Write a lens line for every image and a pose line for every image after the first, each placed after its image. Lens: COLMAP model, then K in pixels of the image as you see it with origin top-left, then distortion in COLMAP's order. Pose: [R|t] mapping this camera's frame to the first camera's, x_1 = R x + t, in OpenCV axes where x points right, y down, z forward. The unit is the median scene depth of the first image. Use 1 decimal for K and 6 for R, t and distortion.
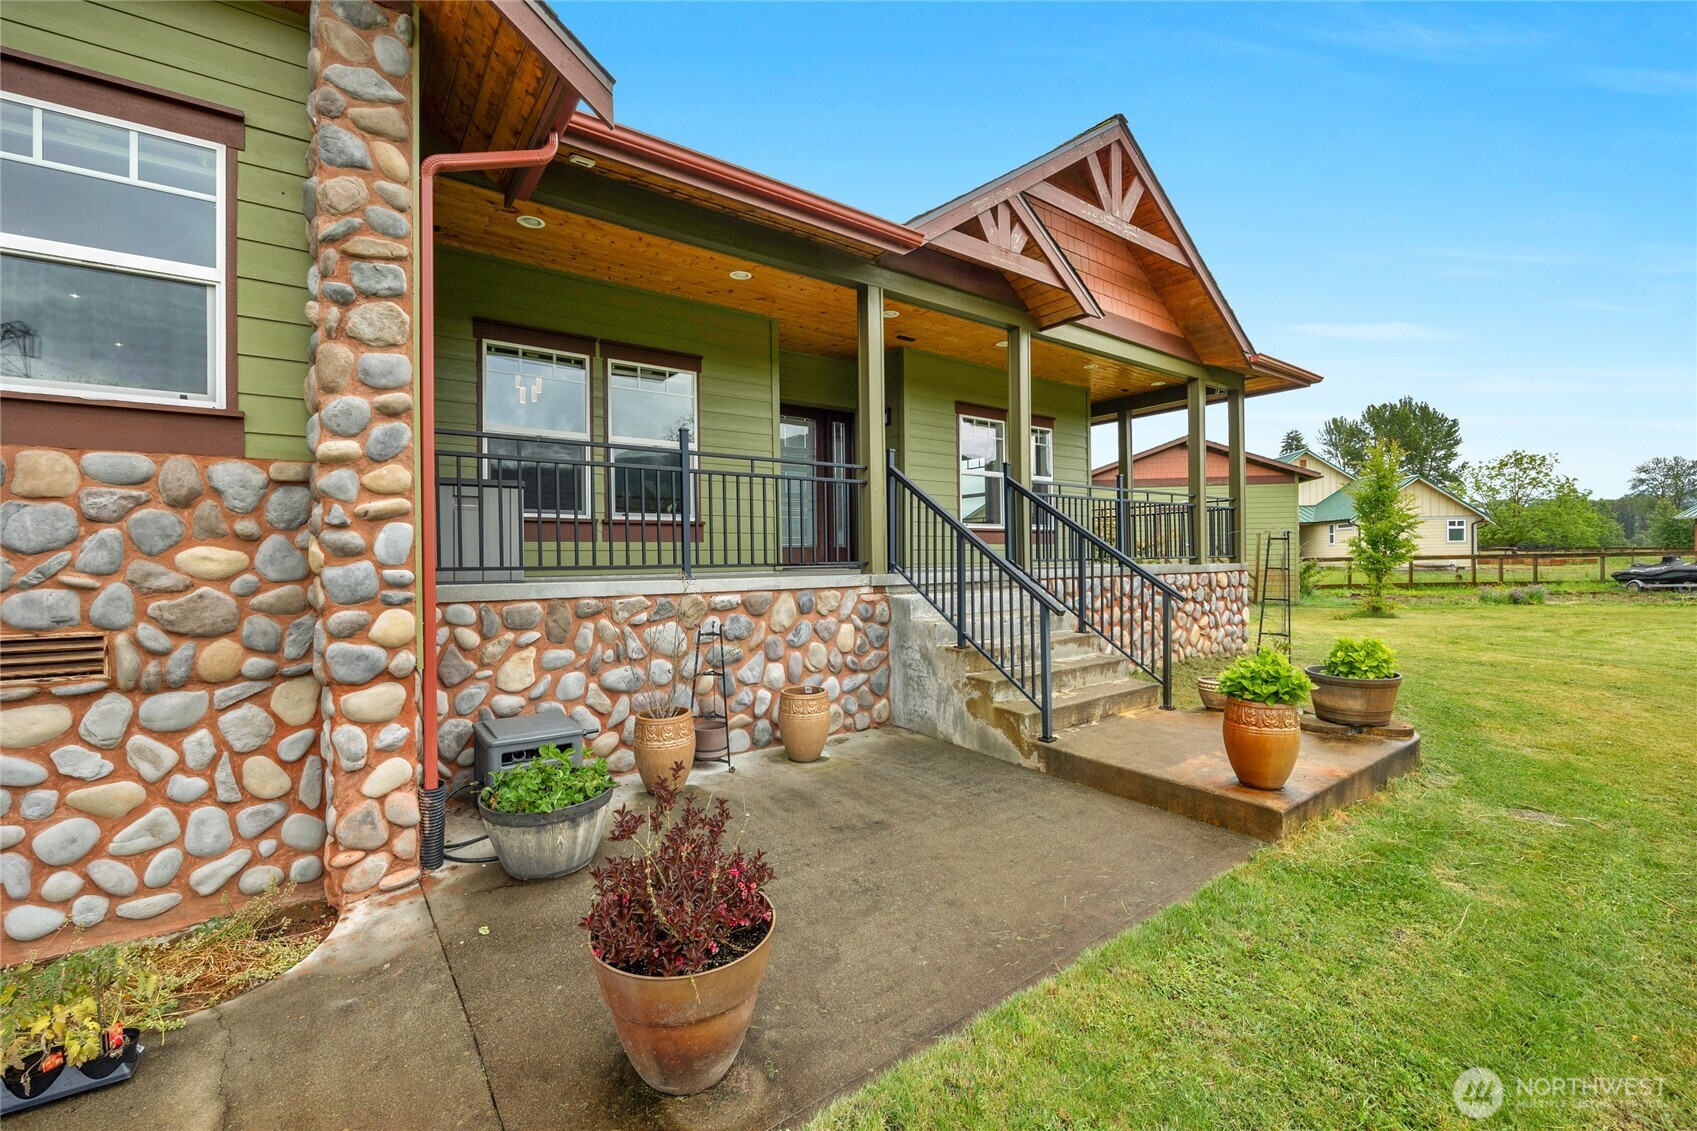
lens RADIAL K [[729.0, 0, 851.0], [0, 729.0, 550.9], [0, 0, 1]] dist [-0.012490, -0.000378]
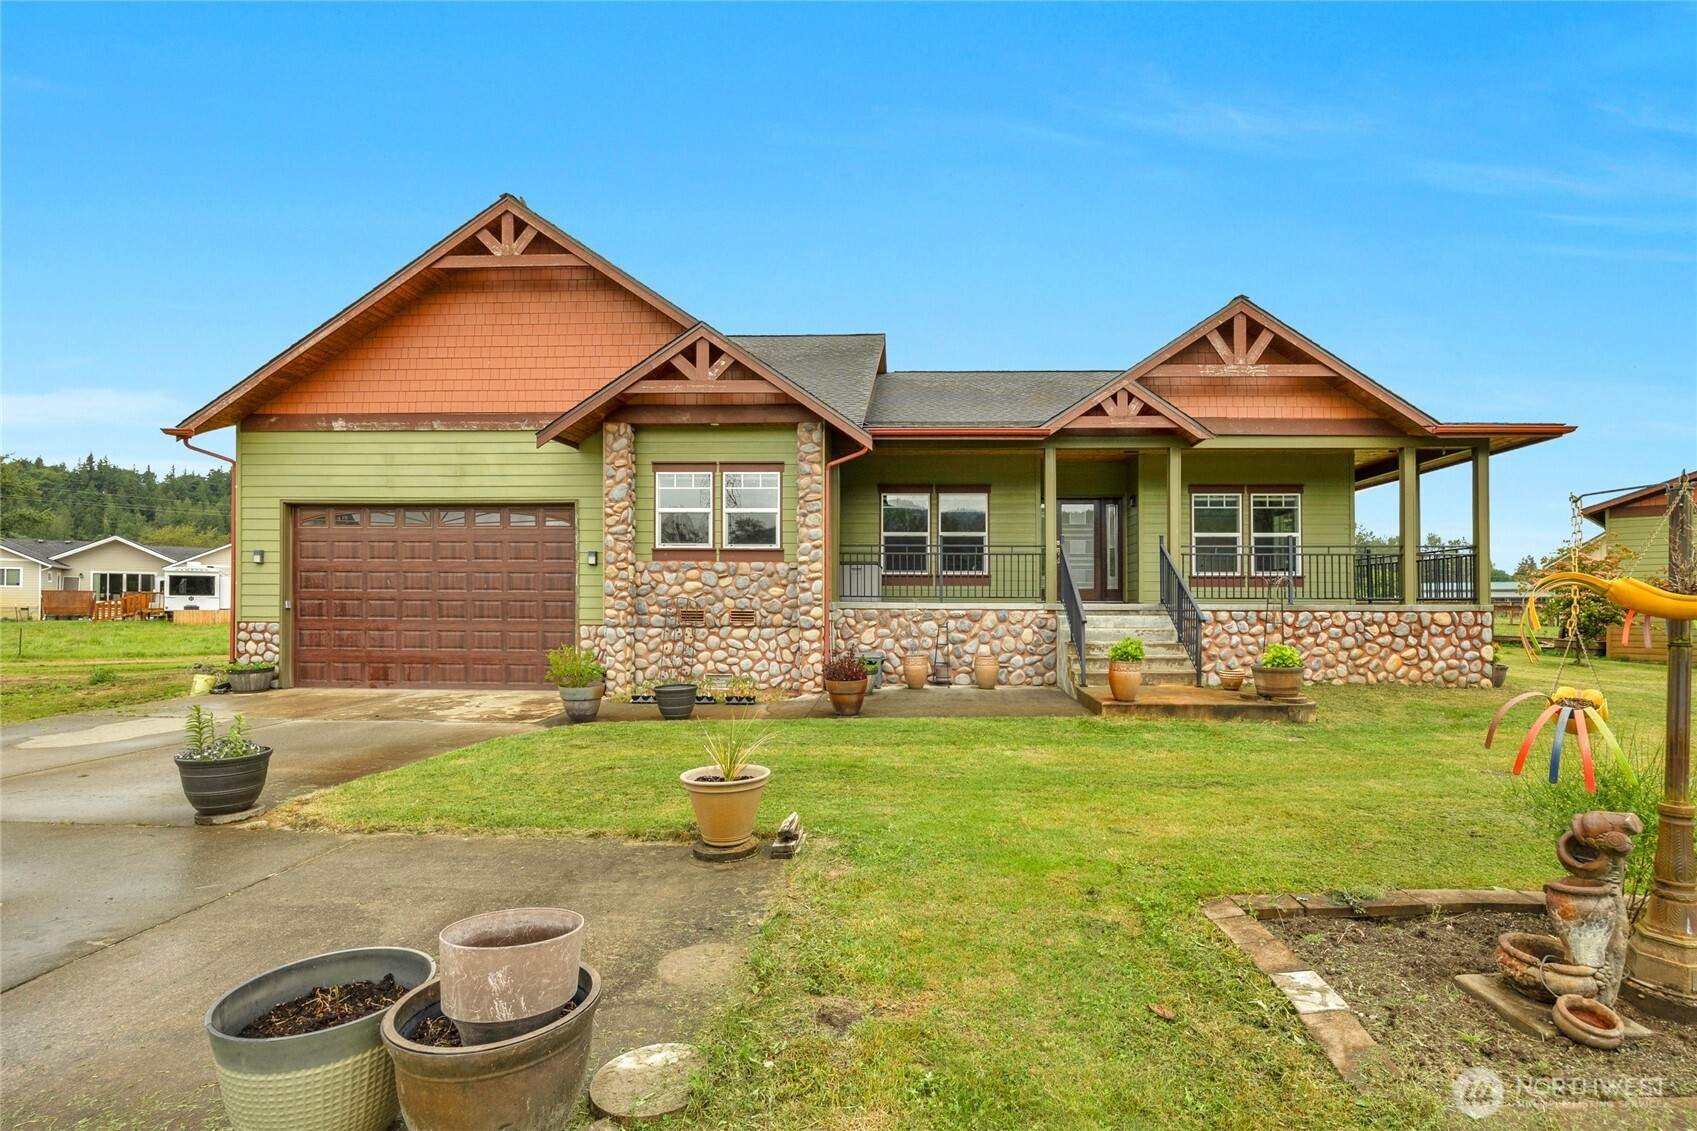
lens RADIAL K [[779.4, 0, 848.3], [0, 779.4, 580.5], [0, 0, 1]] dist [-0.001009, -0.000592]
pose [[0.754667, -0.003389, -0.656099, 1.773110], [-0.007311, 0.999881, -0.013574, 0.007189], [0.656067, 0.015041, 0.754553, -1.550346]]
